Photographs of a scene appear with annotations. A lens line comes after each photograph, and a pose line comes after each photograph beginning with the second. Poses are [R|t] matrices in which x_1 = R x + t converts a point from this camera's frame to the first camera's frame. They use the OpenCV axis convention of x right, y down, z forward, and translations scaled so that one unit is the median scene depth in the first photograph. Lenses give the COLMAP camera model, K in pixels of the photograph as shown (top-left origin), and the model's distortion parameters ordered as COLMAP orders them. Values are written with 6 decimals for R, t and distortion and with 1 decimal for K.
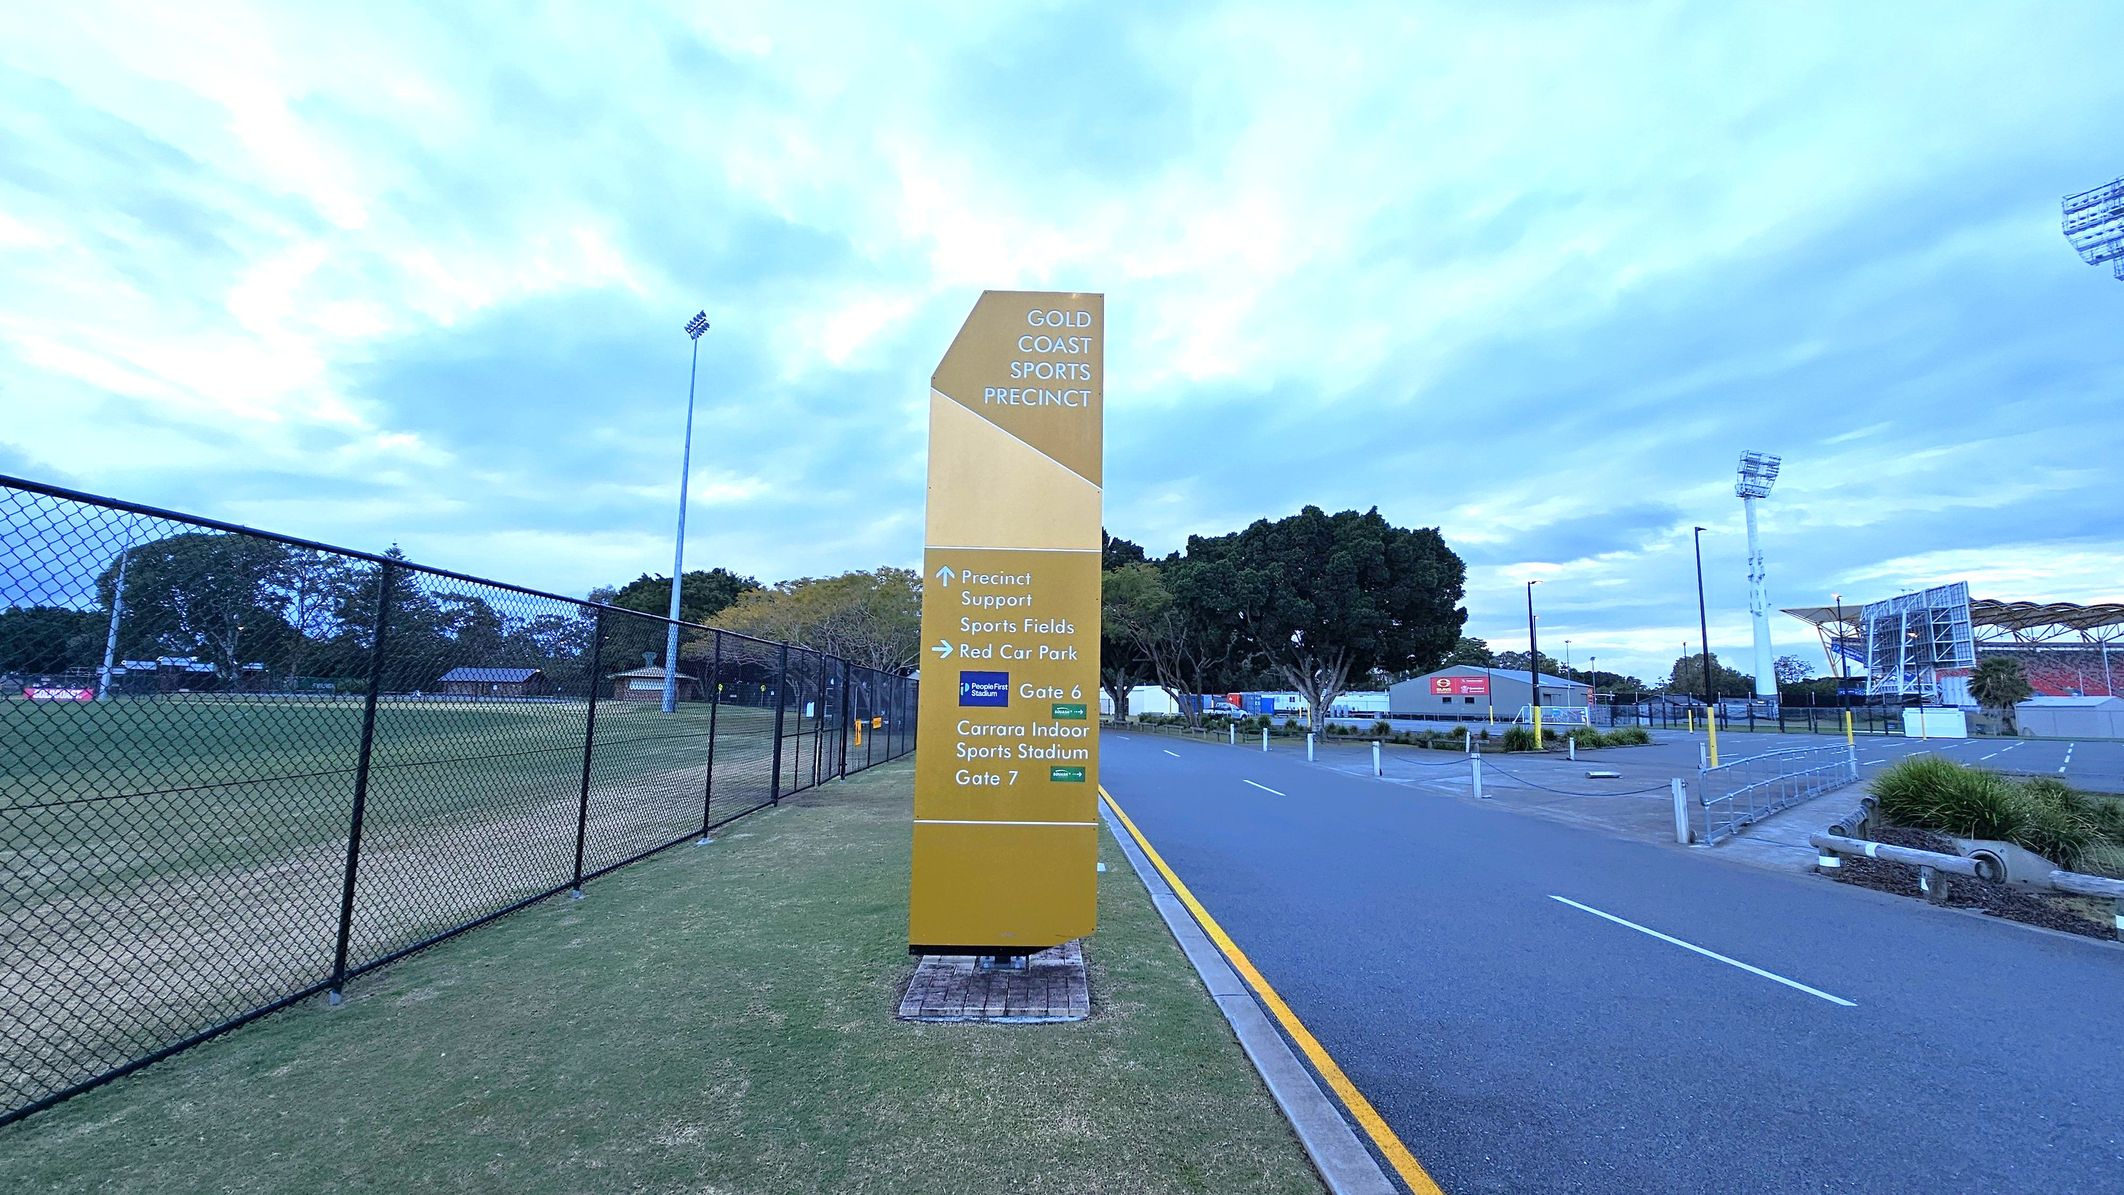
lens RADIAL K [[882.5, 0, 1056.7], [0, 882.5, 588.0], [0, 0, 1]] dist [-0.003597, 0.000301]
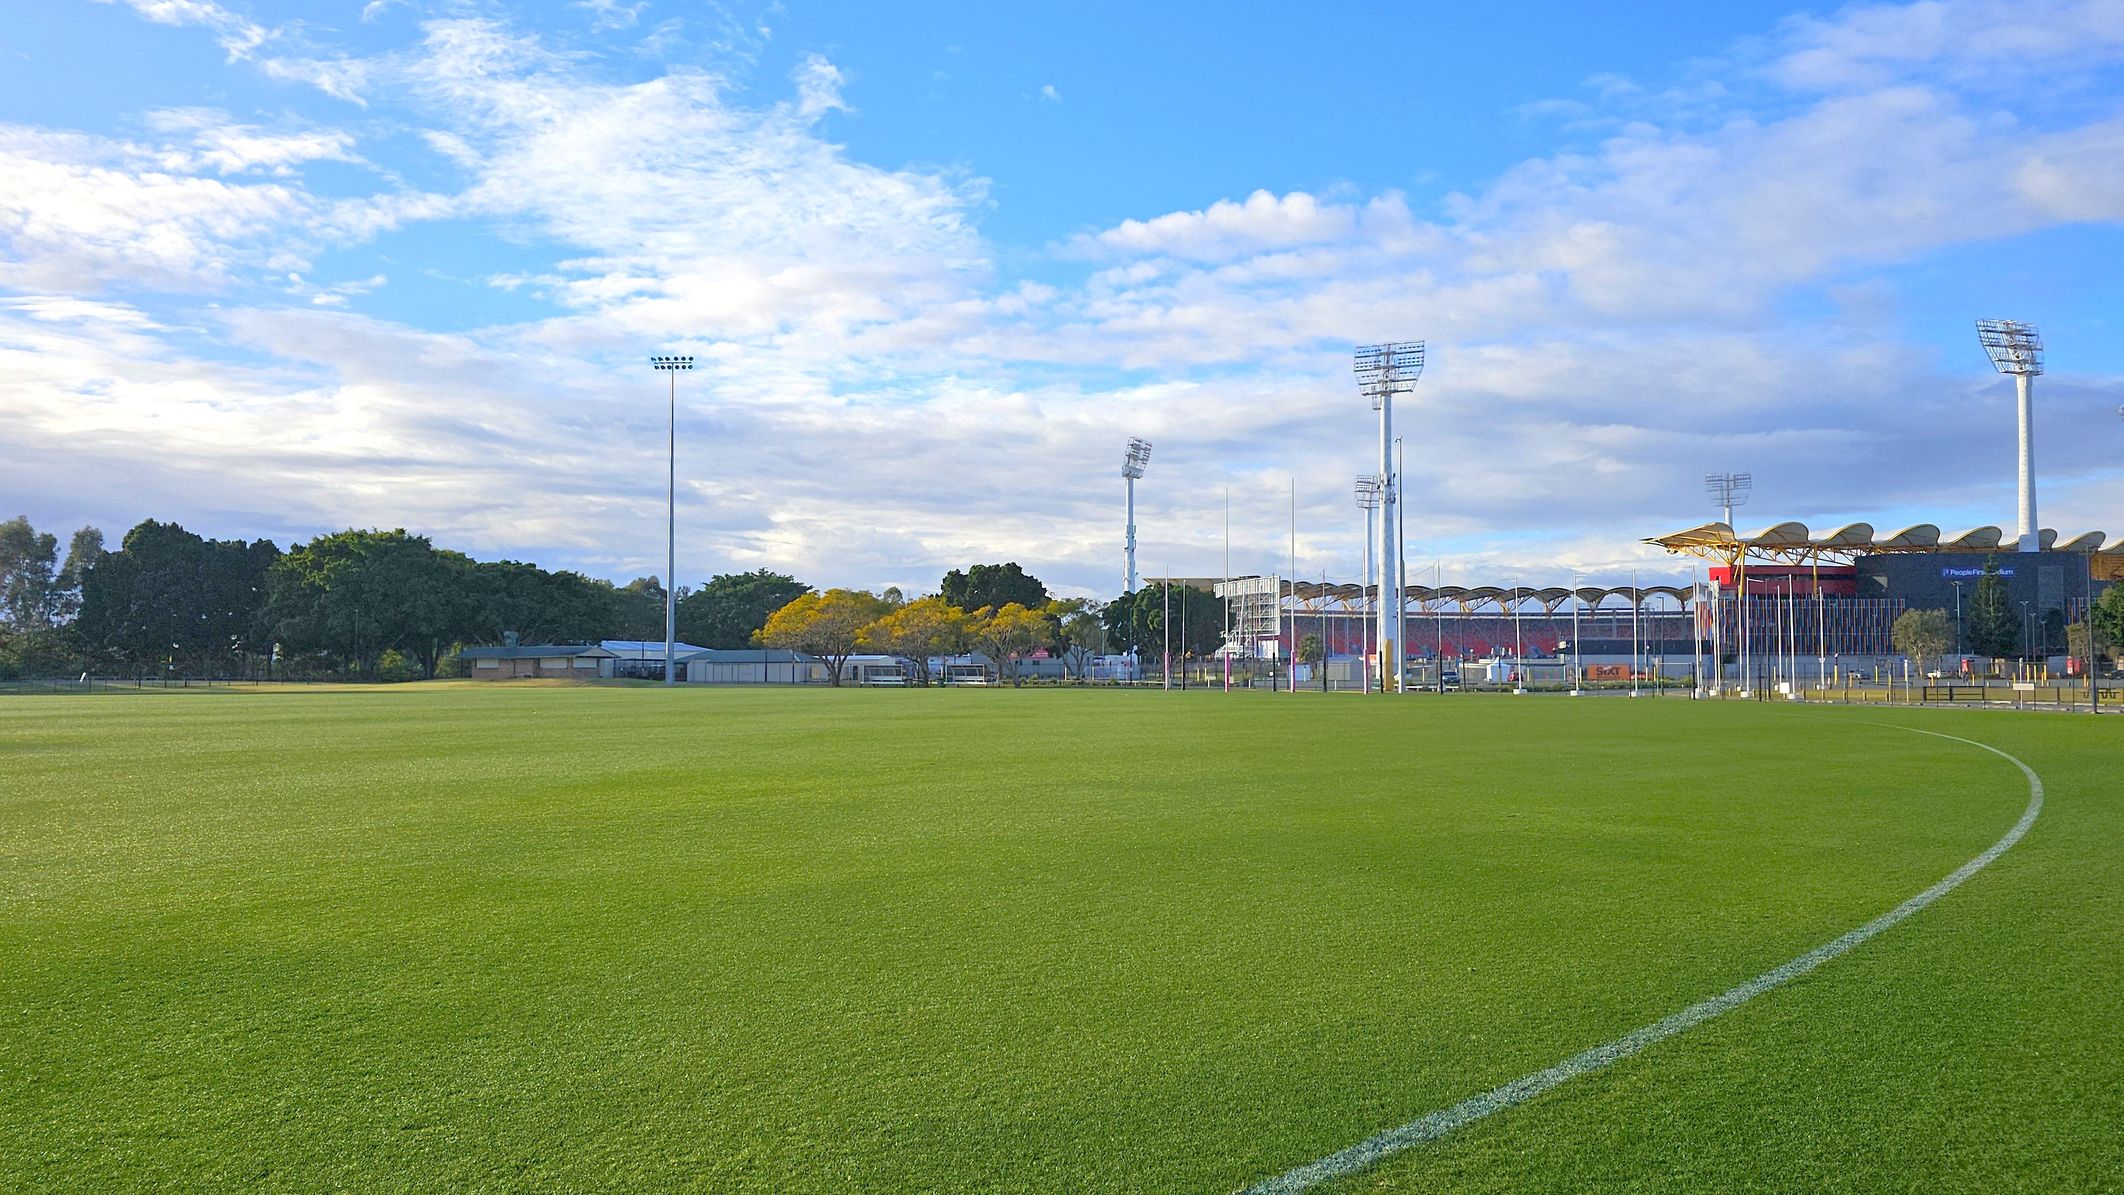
lens RADIAL K [[1358.8, 0, 1058.7], [0, 1358.8, 609.0], [0, 0, 1]] dist [0.004162, 0.001319]
pose [[0.755870, 0.012097, 0.654609, -0.937984], [-0.073162, 0.995128, 0.066090, -0.095054], [-0.650621, -0.097847, 0.753073, -0.602167]]
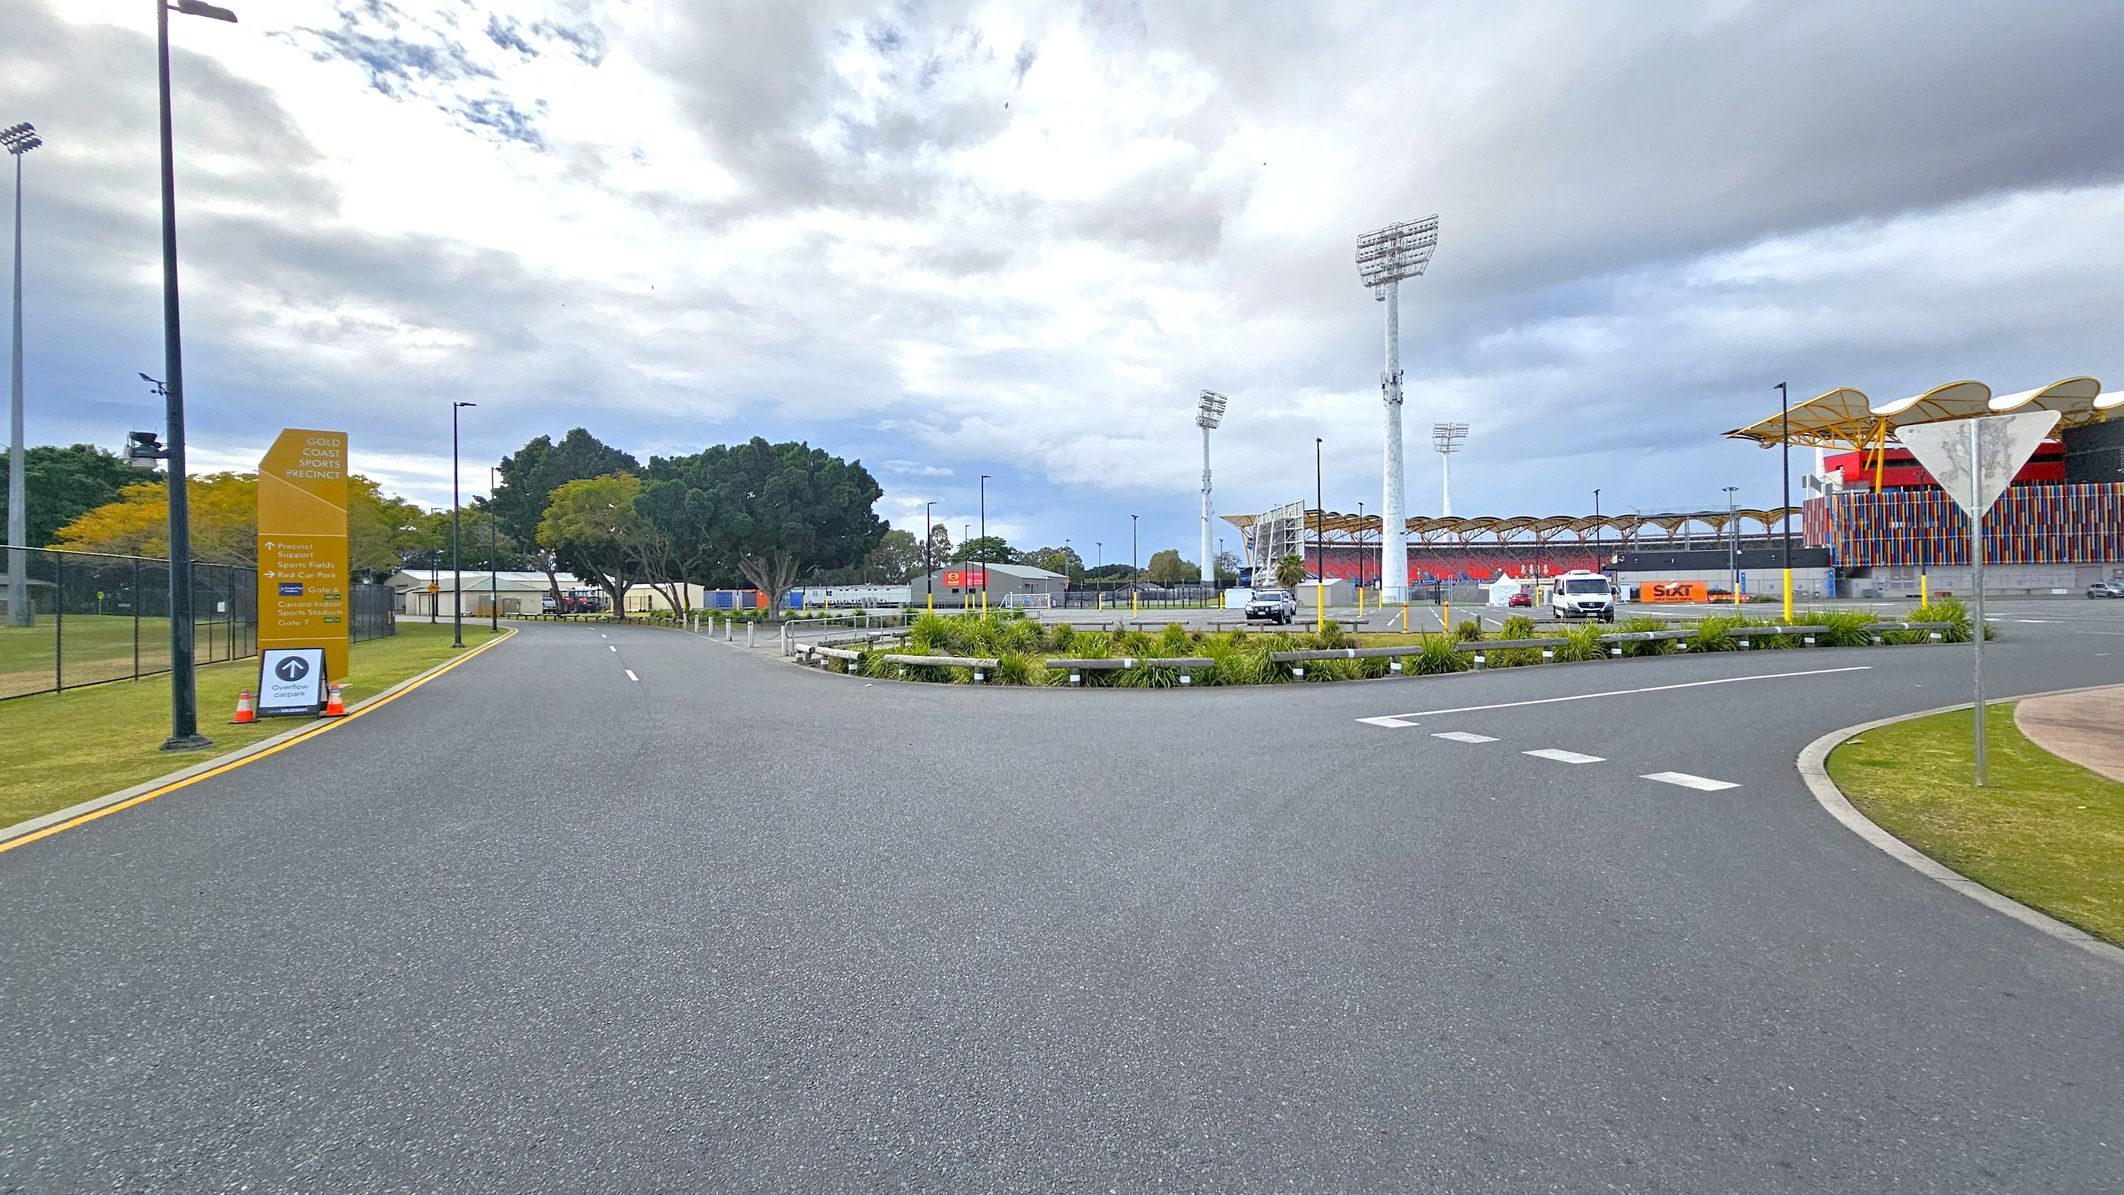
lens RADIAL K [[882.5, 0, 1068.8], [0, 882.5, 595.5], [0, 0, 1]] dist [-0.003597, 0.000301]
pose [[0.888390, -0.025134, 0.458401, 0.044642], [-0.033197, 0.992369, 0.118748, -0.014728], [-0.457888, -0.120712, 0.880776, -0.136672]]
